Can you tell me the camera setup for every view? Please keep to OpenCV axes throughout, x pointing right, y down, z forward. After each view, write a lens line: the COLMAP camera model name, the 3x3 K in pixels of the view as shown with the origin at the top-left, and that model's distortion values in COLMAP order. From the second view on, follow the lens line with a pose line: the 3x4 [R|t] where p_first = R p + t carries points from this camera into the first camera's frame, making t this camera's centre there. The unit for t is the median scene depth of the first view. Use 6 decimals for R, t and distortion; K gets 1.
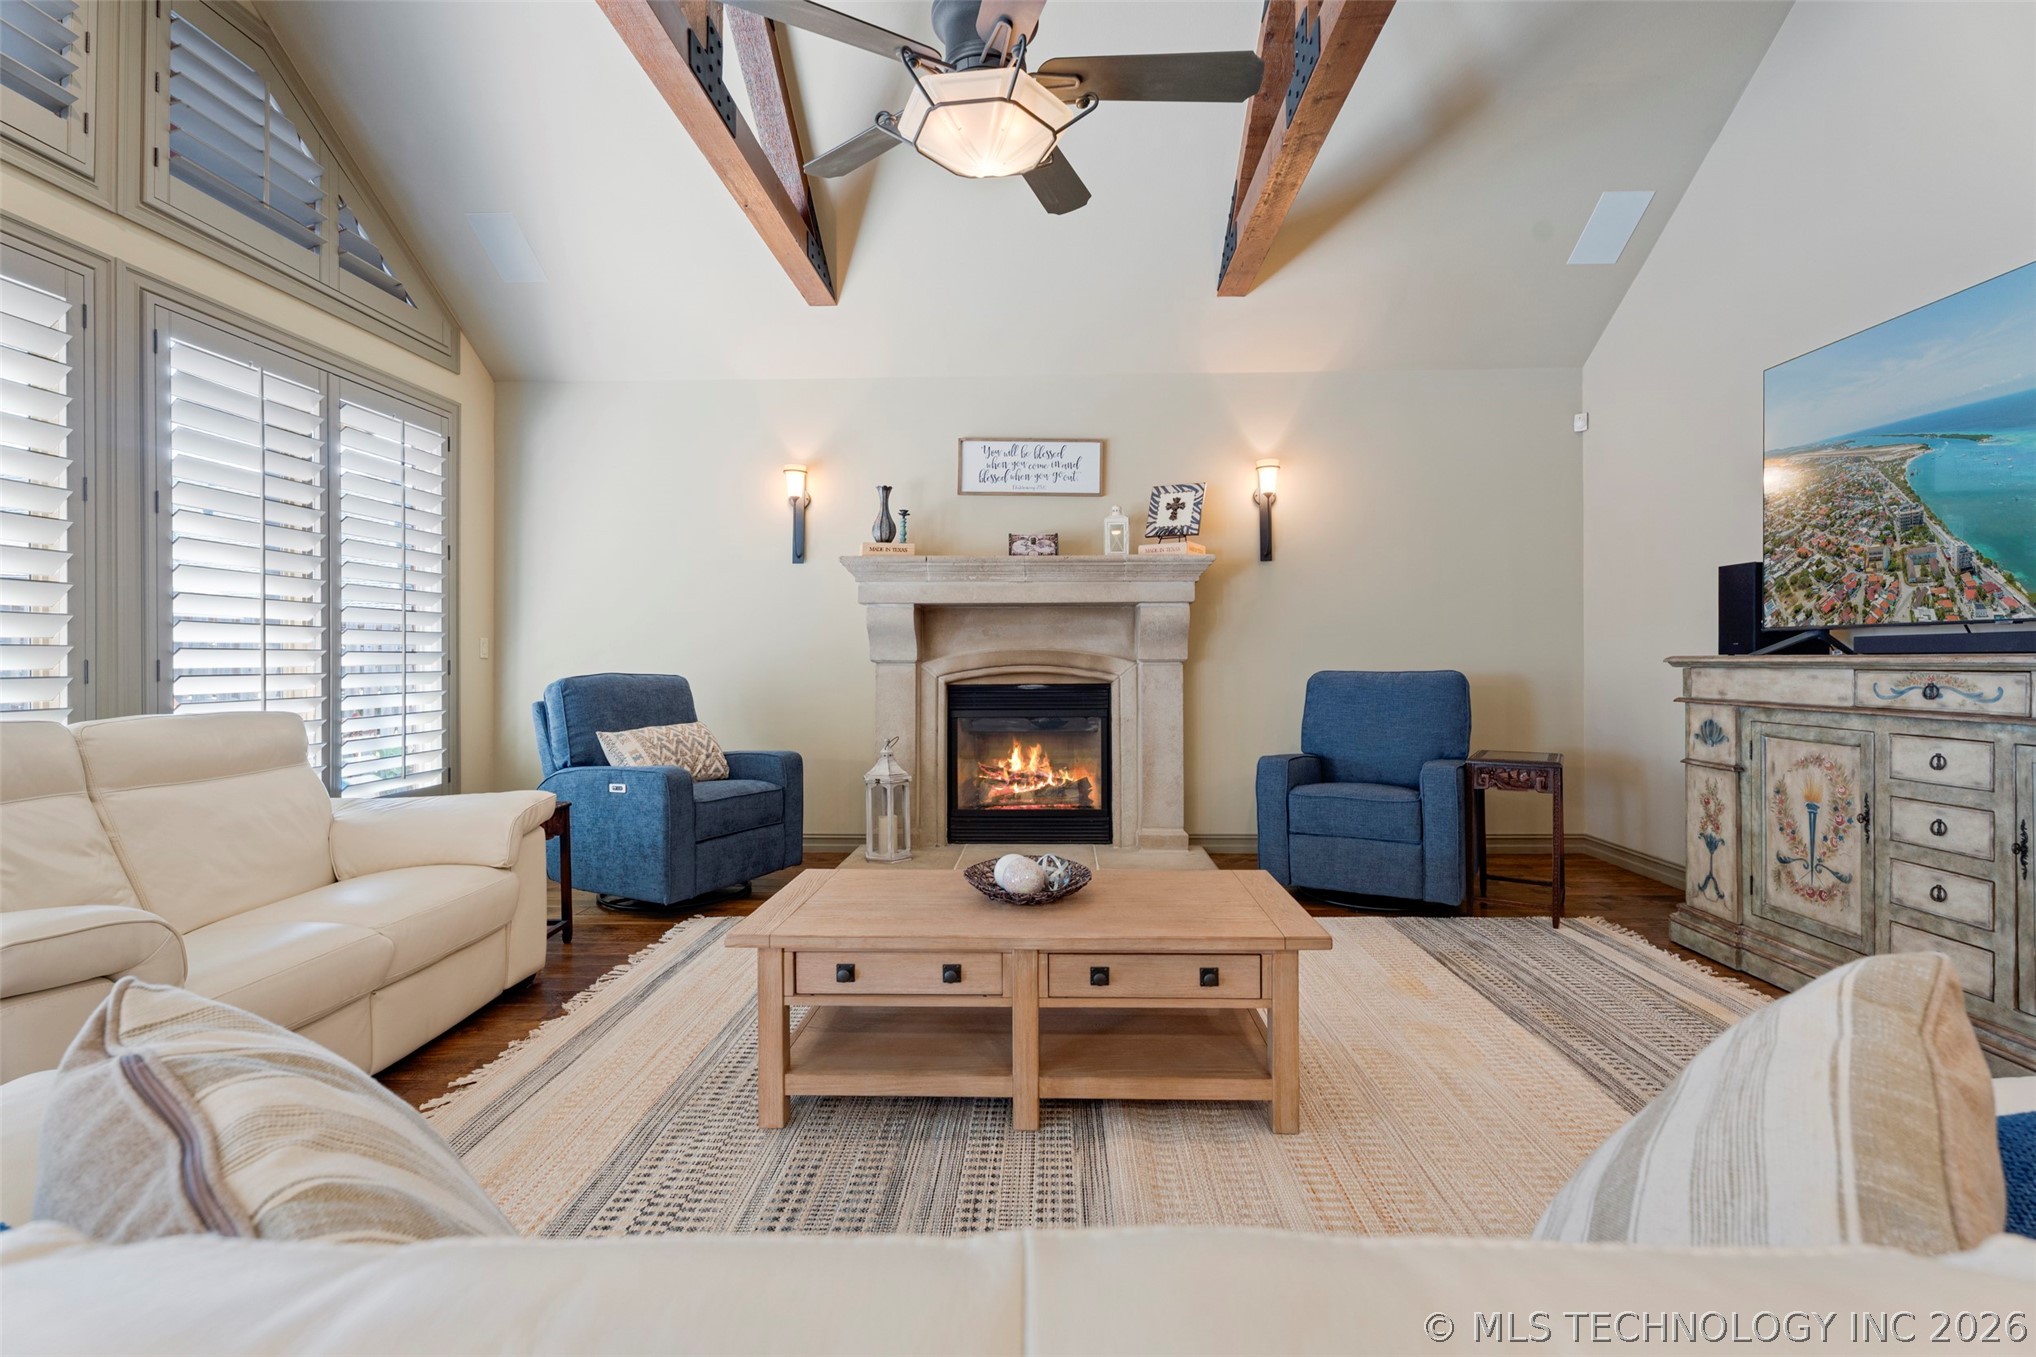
lens RADIAL K [[904.2, 0, 1034.7], [0, 904.2, 654.3], [0, 0, 1]] dist [0.000651, -0.001685]
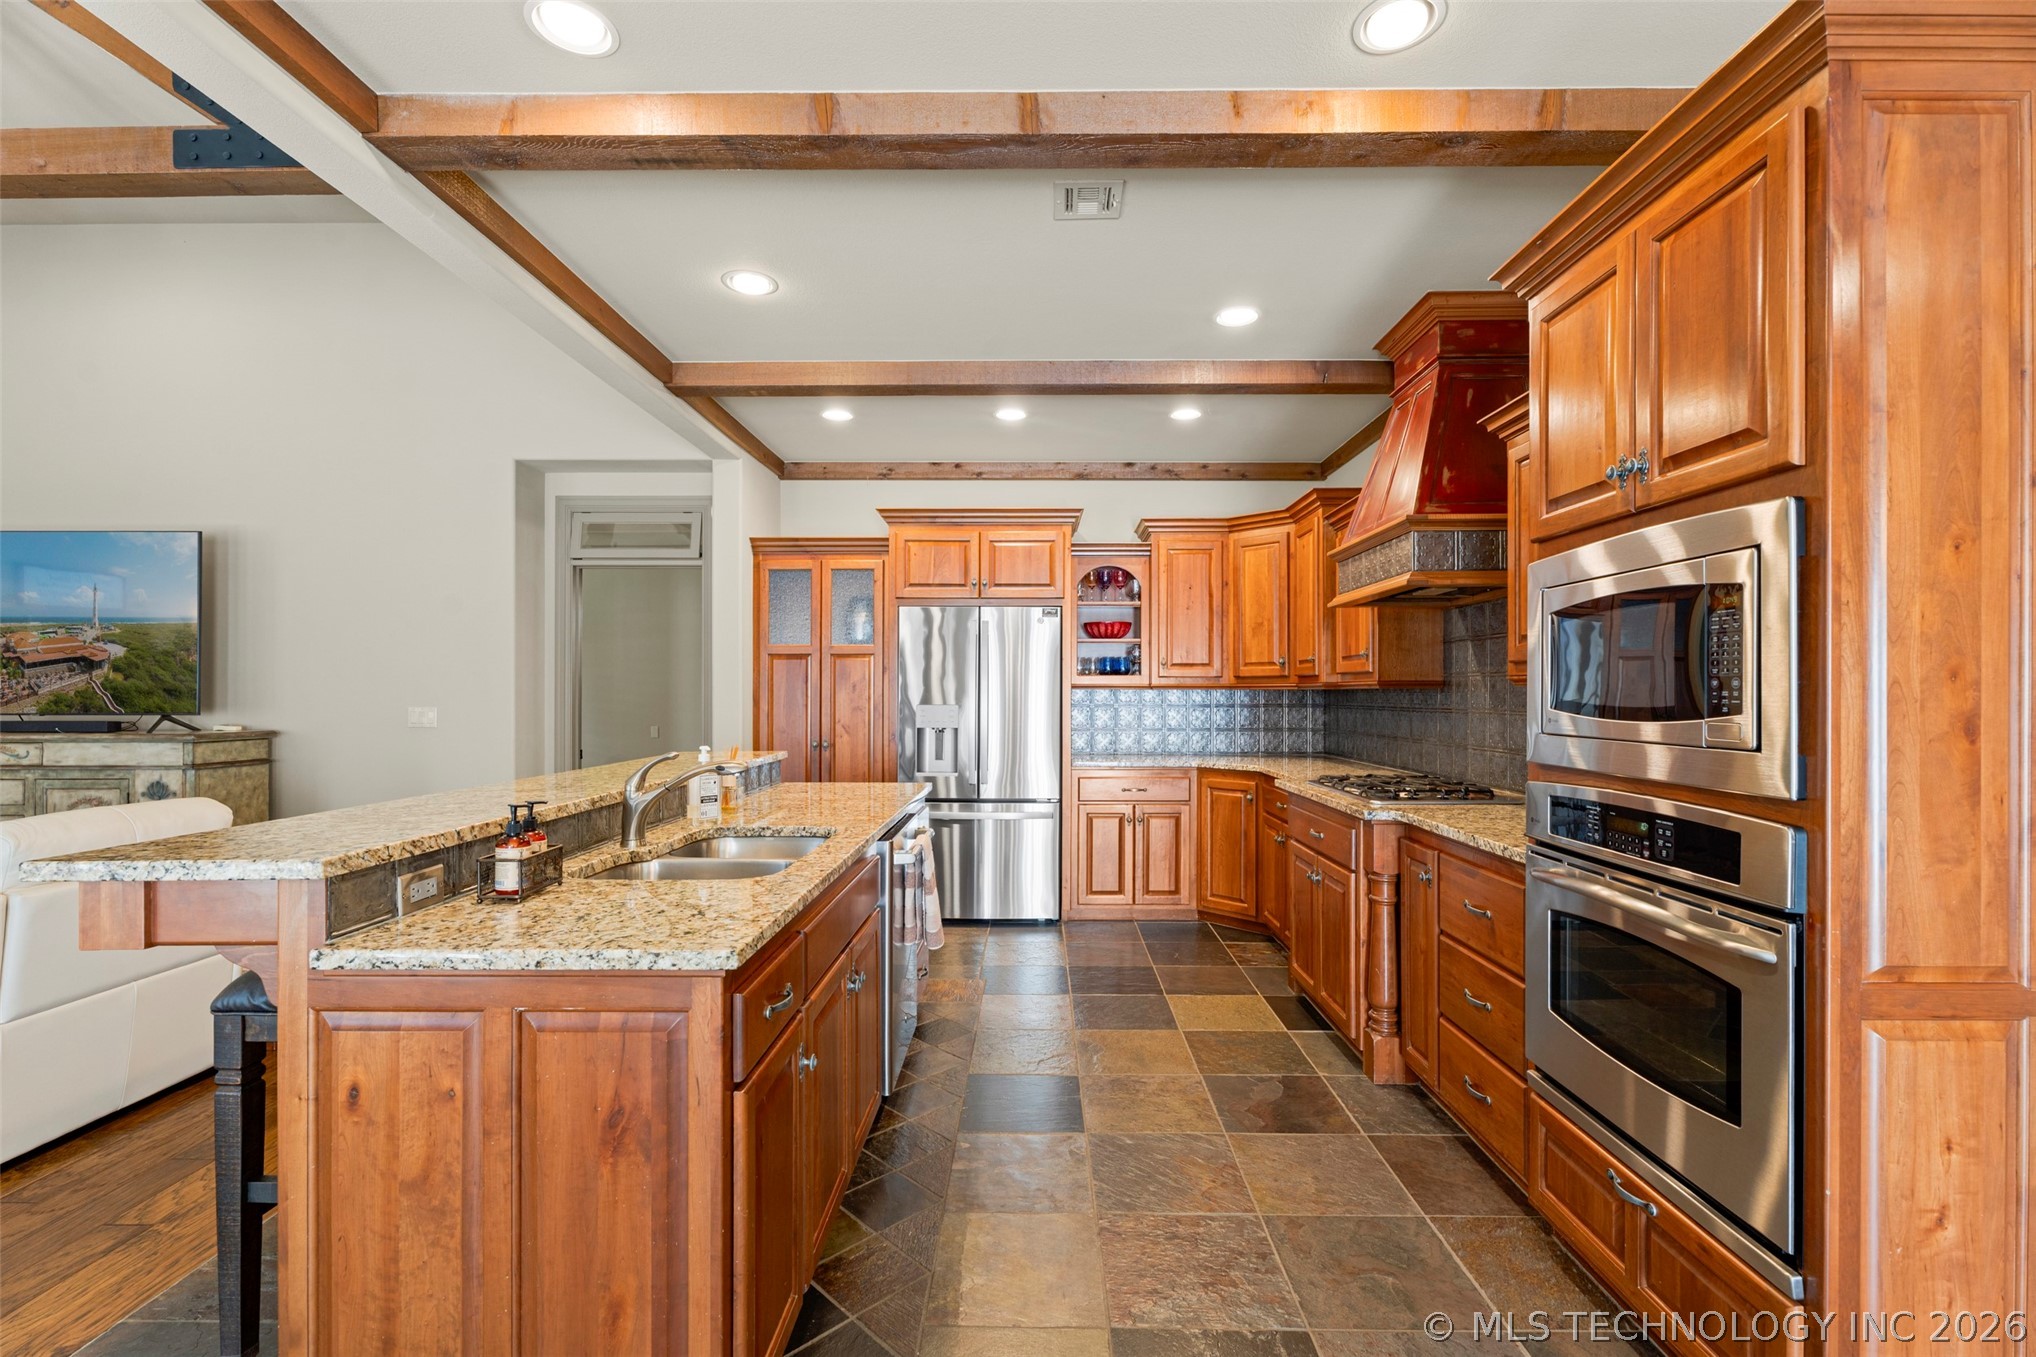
lens RADIAL K [[904.2, 0, 1030.8], [0, 904.2, 687.6], [0, 0, 1]] dist [0.000651, -0.001685]
pose [[-0.024297, 0.007411, 0.999677, -0.434785], [-0.006588, 0.999950, -0.007573, -0.046454], [-0.999683, -0.006770, -0.024247, -0.521217]]
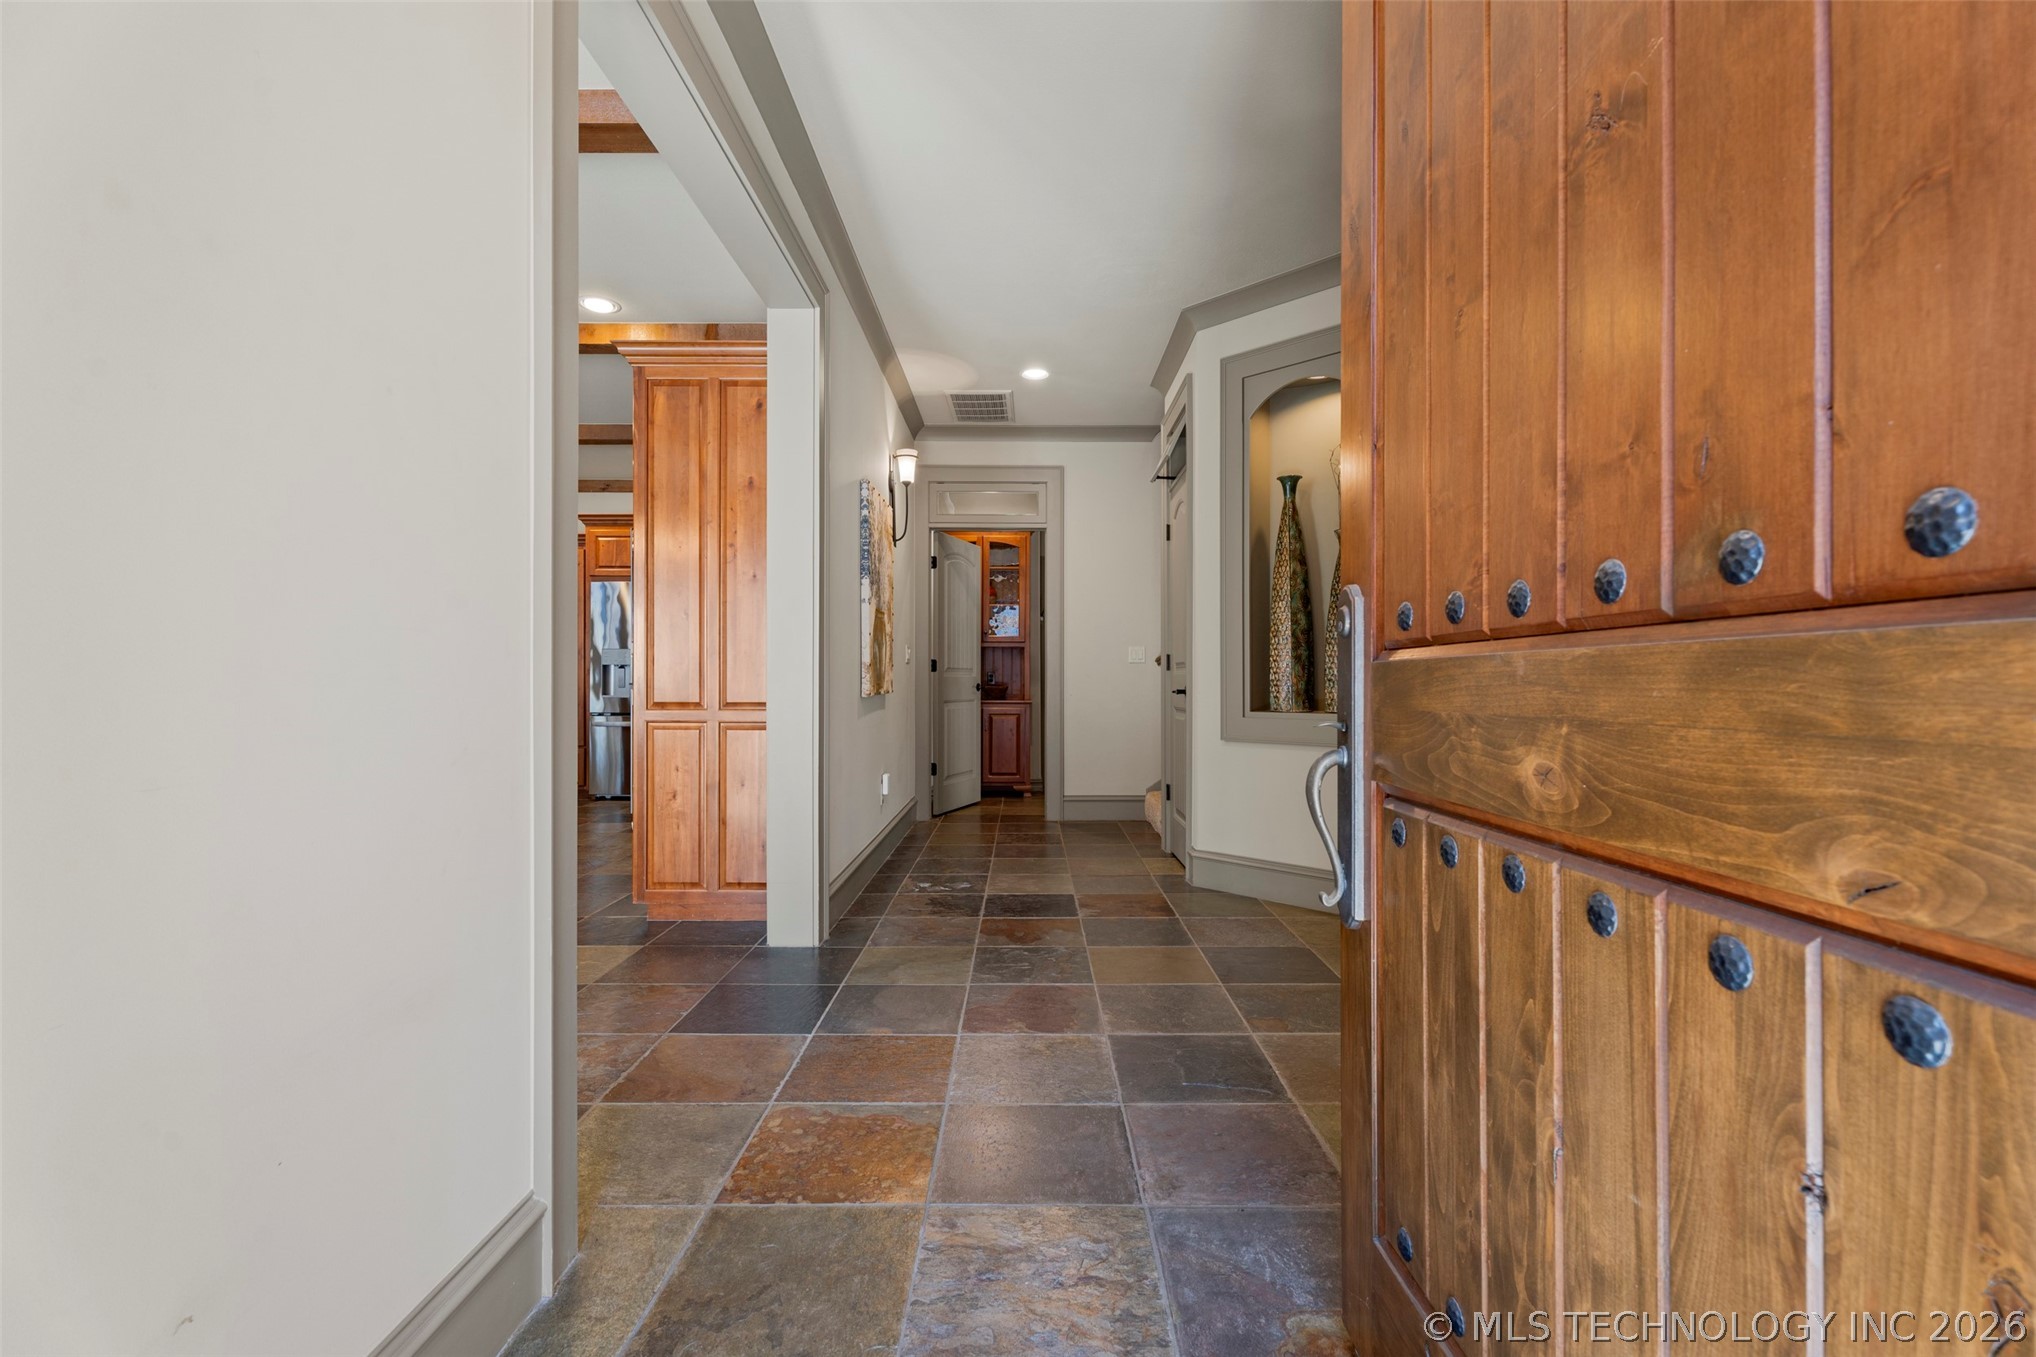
lens RADIAL K [[904.2, 0, 1021.9], [0, 904.2, 675.4], [0, 0, 1]] dist [0.000651, -0.001685]
pose [[-0.027203, 0.008161, 0.999597, -0.914837], [-0.008048, 0.999932, -0.008382, 0.016455], [-0.999598, -0.008273, -0.027135, -1.067720]]
